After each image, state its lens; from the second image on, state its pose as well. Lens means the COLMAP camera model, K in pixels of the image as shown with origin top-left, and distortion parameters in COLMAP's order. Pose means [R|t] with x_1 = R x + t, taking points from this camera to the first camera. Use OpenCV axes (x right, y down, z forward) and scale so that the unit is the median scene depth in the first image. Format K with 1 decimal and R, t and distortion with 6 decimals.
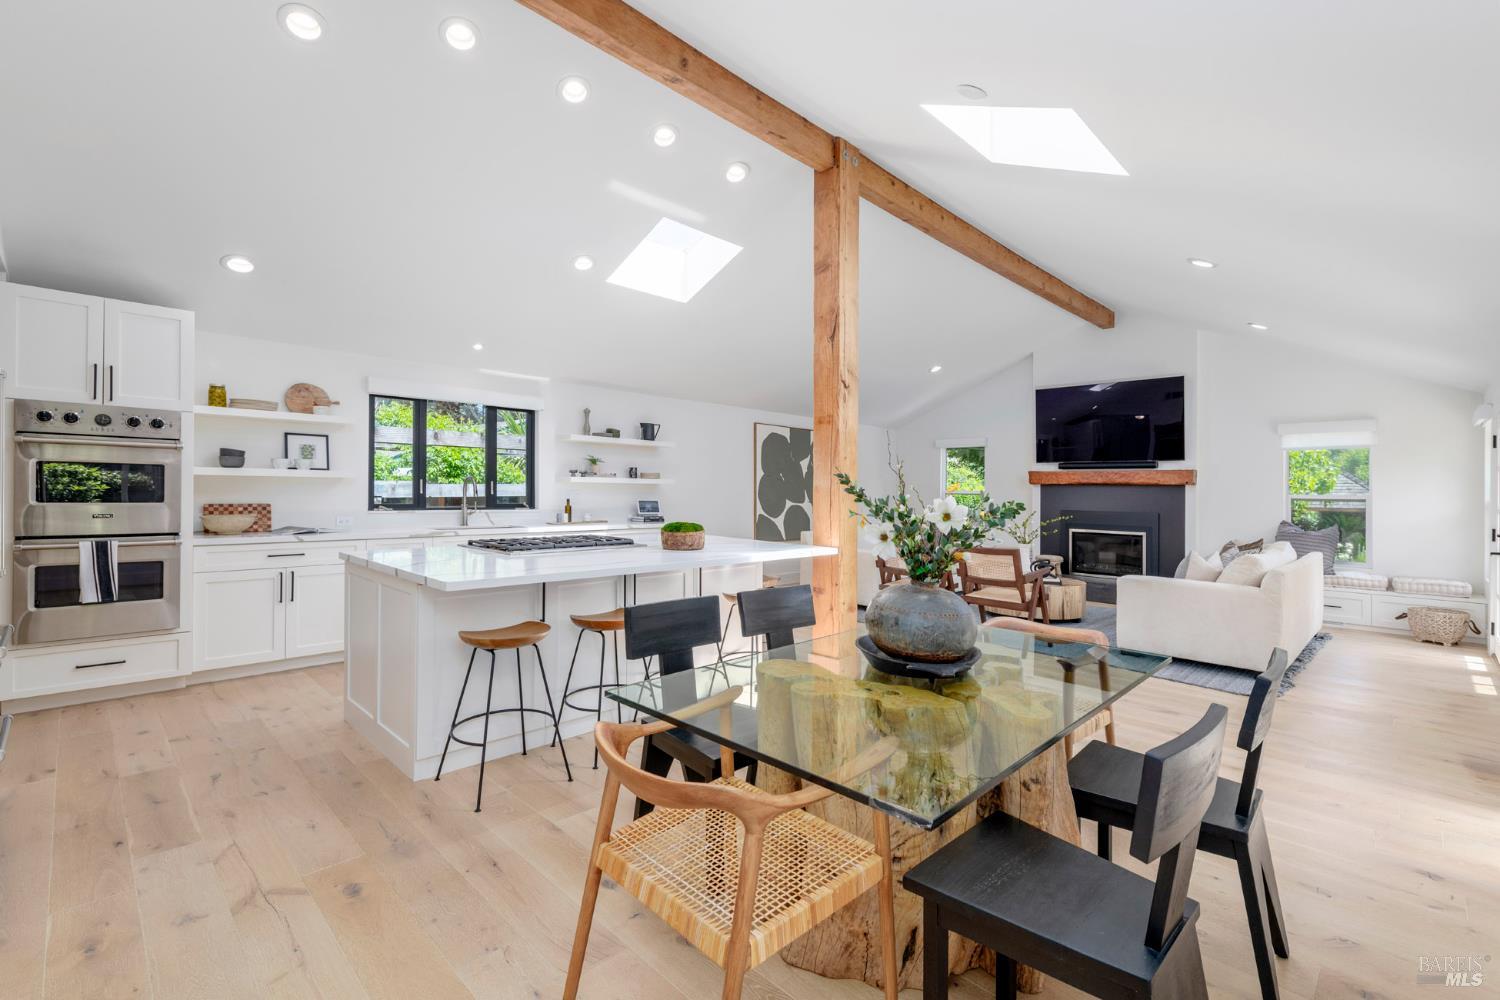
lens RADIAL K [[655.1, 0, 761.4], [0, 655.1, 491.7], [0, 0, 1]] dist [0.000167, -0.000008]
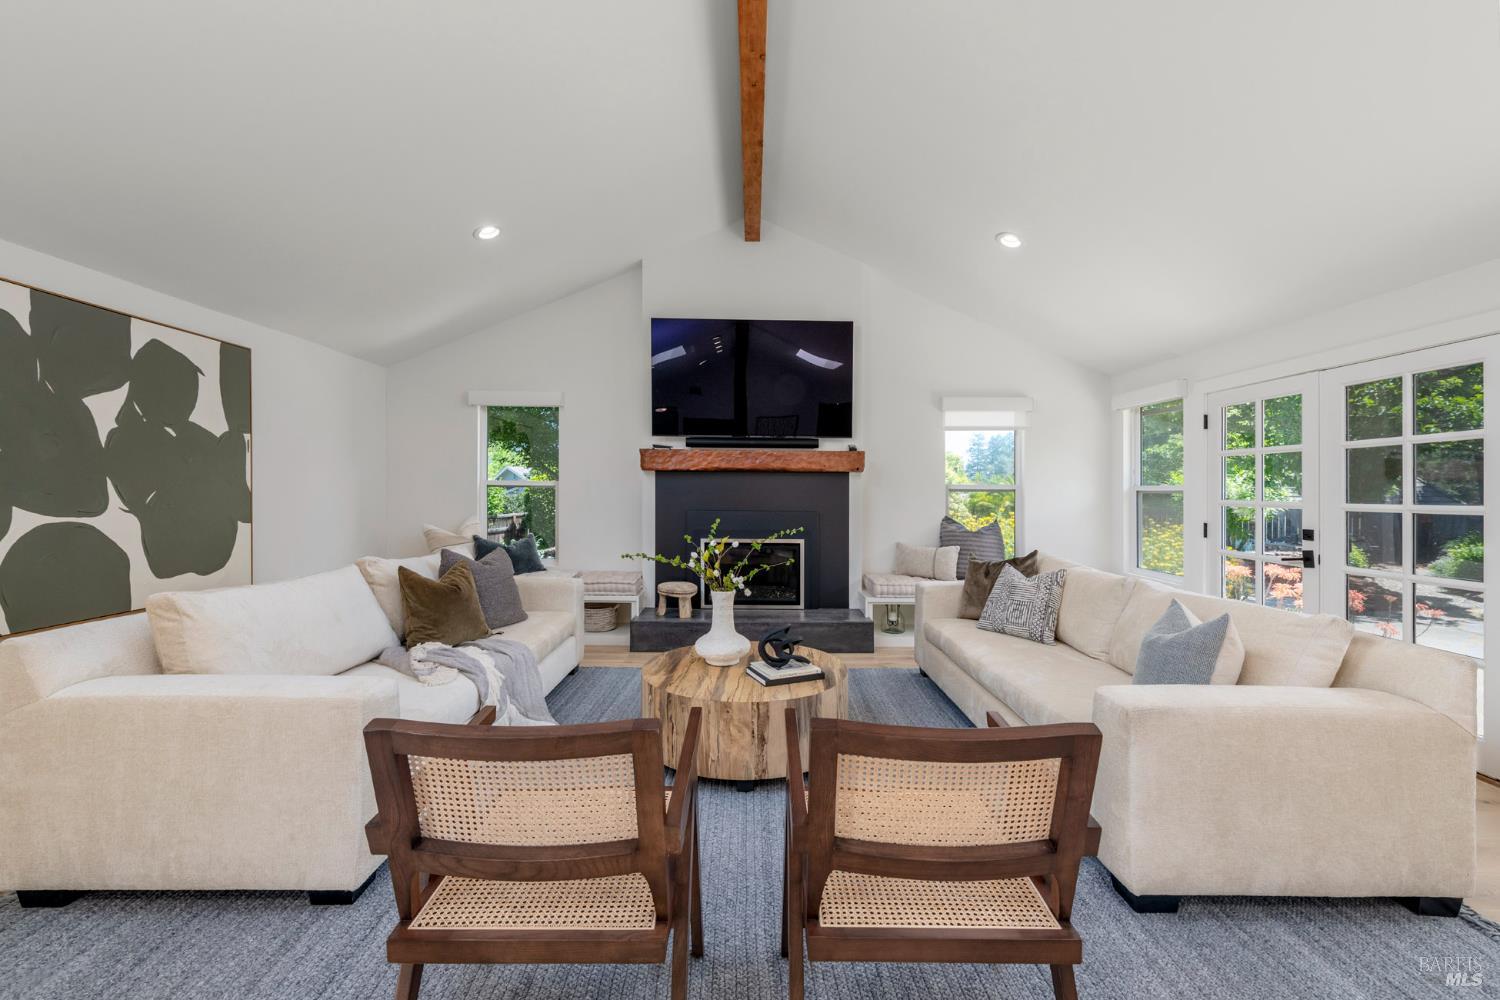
lens RADIAL K [[647.4, 0, 790.5], [0, 647.4, 493.1], [0, 0, 1]] dist [0.012274, 0.000336]
pose [[0.711673, -0.012755, 0.702395, 0.080514], [0.006254, 0.999911, 0.011821, 0.003956], [-0.702483, -0.004020, 0.711689, 0.481729]]
